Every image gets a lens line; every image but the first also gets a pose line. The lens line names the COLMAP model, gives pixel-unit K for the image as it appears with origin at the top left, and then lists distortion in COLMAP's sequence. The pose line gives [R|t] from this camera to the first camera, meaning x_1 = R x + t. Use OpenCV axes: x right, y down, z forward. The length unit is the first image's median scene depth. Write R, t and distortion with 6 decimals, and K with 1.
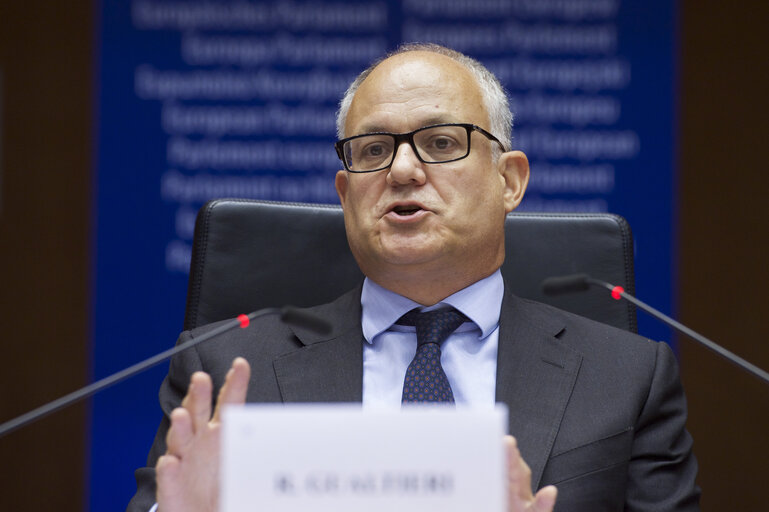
lens RADIAL K [[5641.5, 0, 384.2], [0, 5641.5, 256.3], [0, 0, 1]] dist [2.657483, 0.000000]
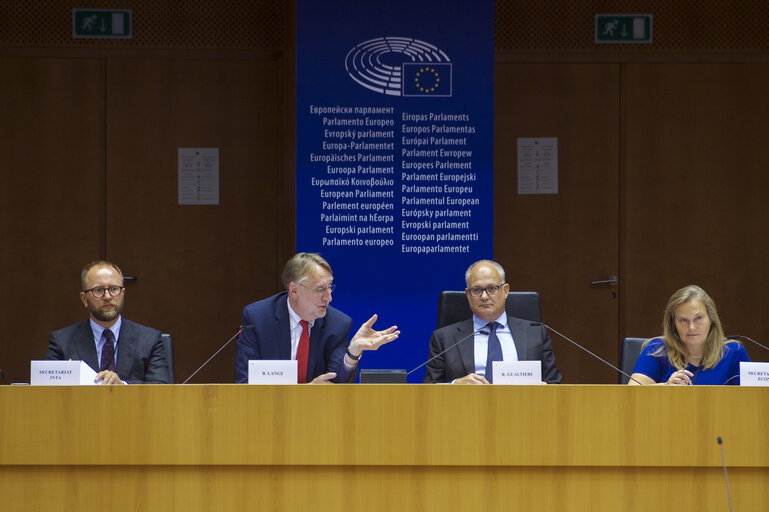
lens RADIAL K [[5641.5, 0, 385.9], [0, 5641.5, 257.2], [0, 0, 1]] dist [2.657483, 0.000000]
pose [[0.996512, -0.007753, 0.083085, -0.246788], [0.001270, 0.996969, 0.077794, -0.218172], [-0.083436, -0.077417, 0.993501, -1.898089]]
